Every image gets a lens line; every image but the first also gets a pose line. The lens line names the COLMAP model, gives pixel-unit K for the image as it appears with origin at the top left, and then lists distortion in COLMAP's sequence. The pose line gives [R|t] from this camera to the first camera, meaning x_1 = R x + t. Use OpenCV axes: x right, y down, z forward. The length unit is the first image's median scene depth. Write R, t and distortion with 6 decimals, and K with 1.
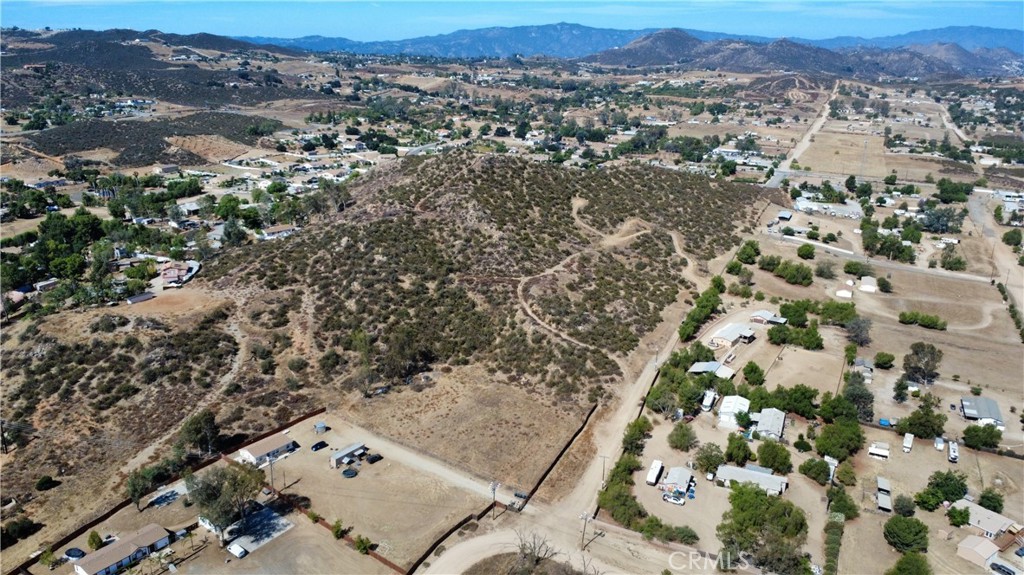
lens RADIAL K [[774.2, 0, 515.1], [0, 774.2, 289.6], [0, 0, 1]] dist [0.006234, -0.008633]
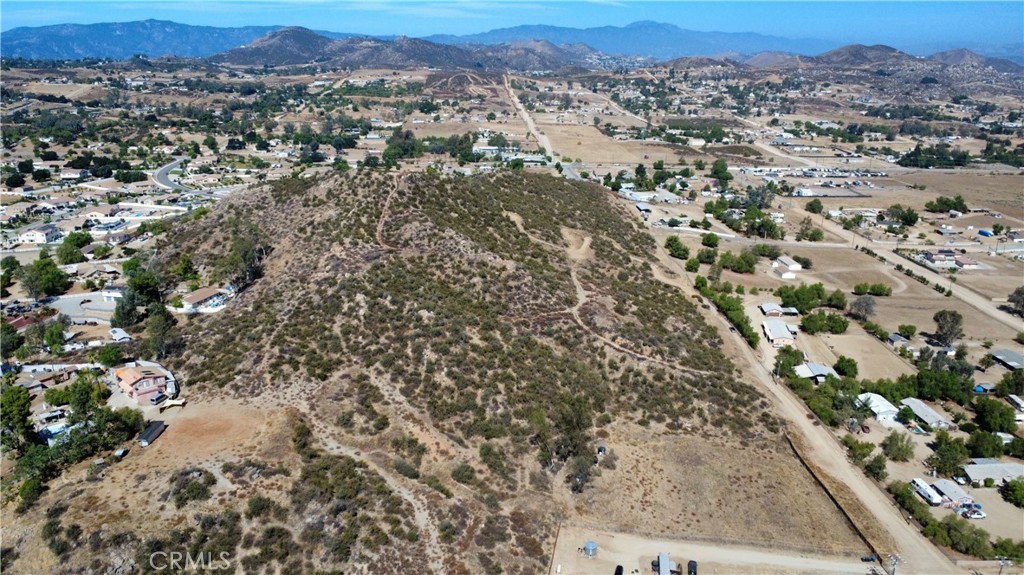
lens RADIAL K [[774.2, 0, 515.1], [0, 774.2, 289.6], [0, 0, 1]] dist [0.006234, -0.008633]
pose [[0.883877, -0.148385, 0.443558, -0.413531], [0.147281, 0.988396, 0.037165, -0.076028], [-0.443926, 0.032478, 0.895475, 0.228586]]
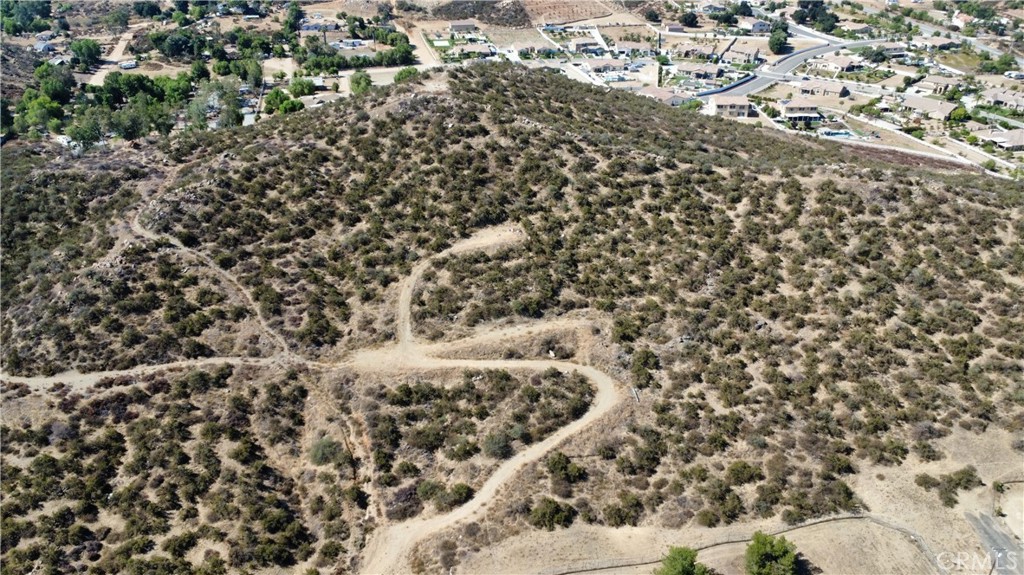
lens RADIAL K [[774.2, 0, 515.1], [0, 774.2, 289.6], [0, 0, 1]] dist [0.006234, -0.008633]
pose [[0.615740, 0.371286, -0.694990, 0.512944], [-0.233228, 0.928380, 0.289337, -0.270103], [0.752641, -0.016066, 0.658235, 0.887598]]
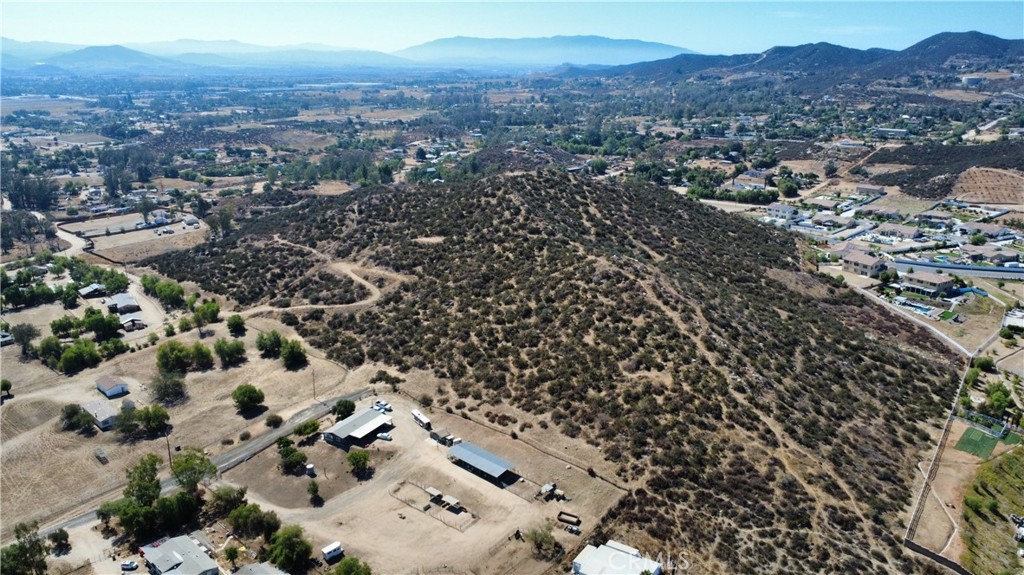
lens RADIAL K [[774.2, 0, 515.1], [0, 774.2, 289.6], [0, 0, 1]] dist [0.006234, -0.008633]
pose [[-0.326020, 0.263648, -0.907855, 1.014101], [-0.284577, 0.888411, 0.360196, -0.481118], [0.901514, 0.375786, -0.214612, 1.586246]]
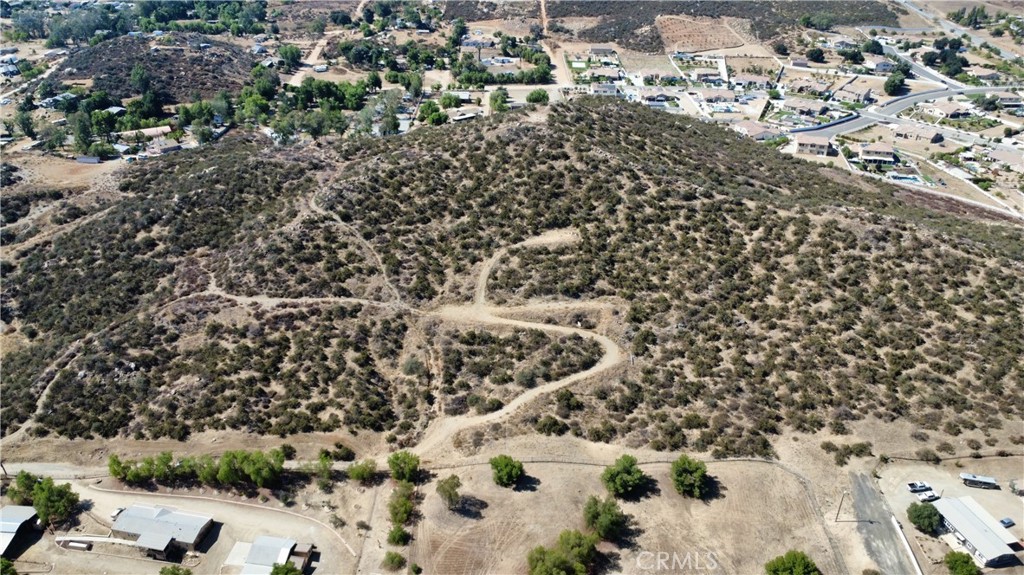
lens RADIAL K [[774.2, 0, 515.1], [0, 774.2, 289.6], [0, 0, 1]] dist [0.006234, -0.008633]
pose [[0.429082, 0.433798, -0.792280, 0.704168], [-0.280897, 0.897721, 0.339402, -0.338822], [0.858479, 0.076918, 0.507049, 0.830627]]
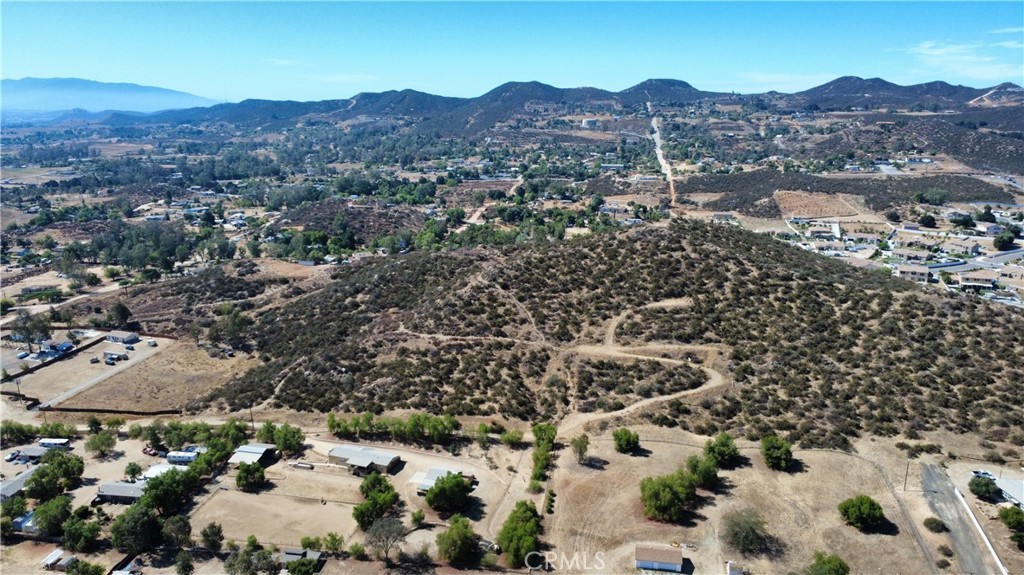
lens RADIAL K [[774.2, 0, 515.1], [0, 774.2, 289.6], [0, 0, 1]] dist [0.006234, -0.008633]
pose [[0.268977, 0.218088, -0.938131, 0.917507], [-0.285664, 0.948263, 0.138539, -0.229576], [0.919808, 0.230726, 0.317361, 0.771805]]
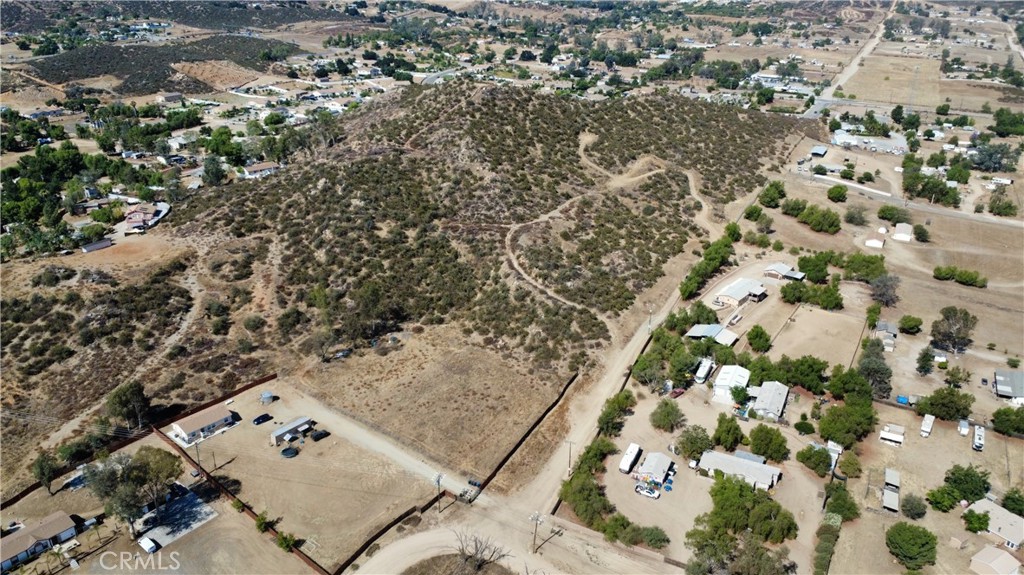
lens RADIAL K [[774.2, 0, 515.1], [0, 774.2, 289.6], [0, 0, 1]] dist [0.006234, -0.008633]
pose [[0.998557, 0.013677, -0.051931, 0.058050], [-0.008660, 0.995378, 0.095639, -0.025737], [0.052999, -0.095052, 0.994060, 0.079871]]
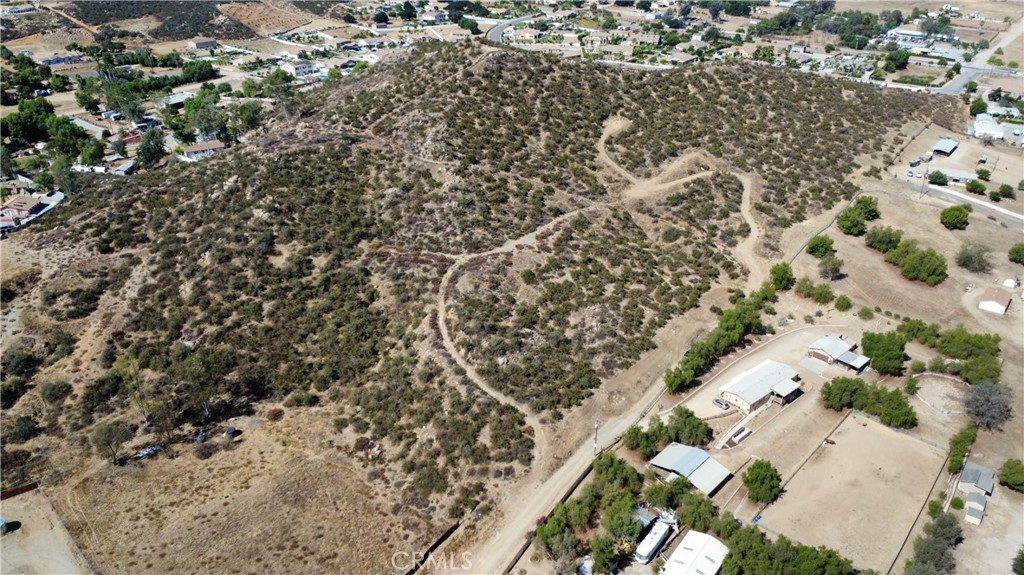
lens RADIAL K [[774.2, 0, 515.1], [0, 774.2, 289.6], [0, 0, 1]] dist [0.006234, -0.008633]
pose [[0.974485, 0.094661, -0.203514, 0.187520], [-0.058830, 0.982737, 0.175405, -0.103121], [0.216605, -0.158957, 0.963232, 0.337406]]
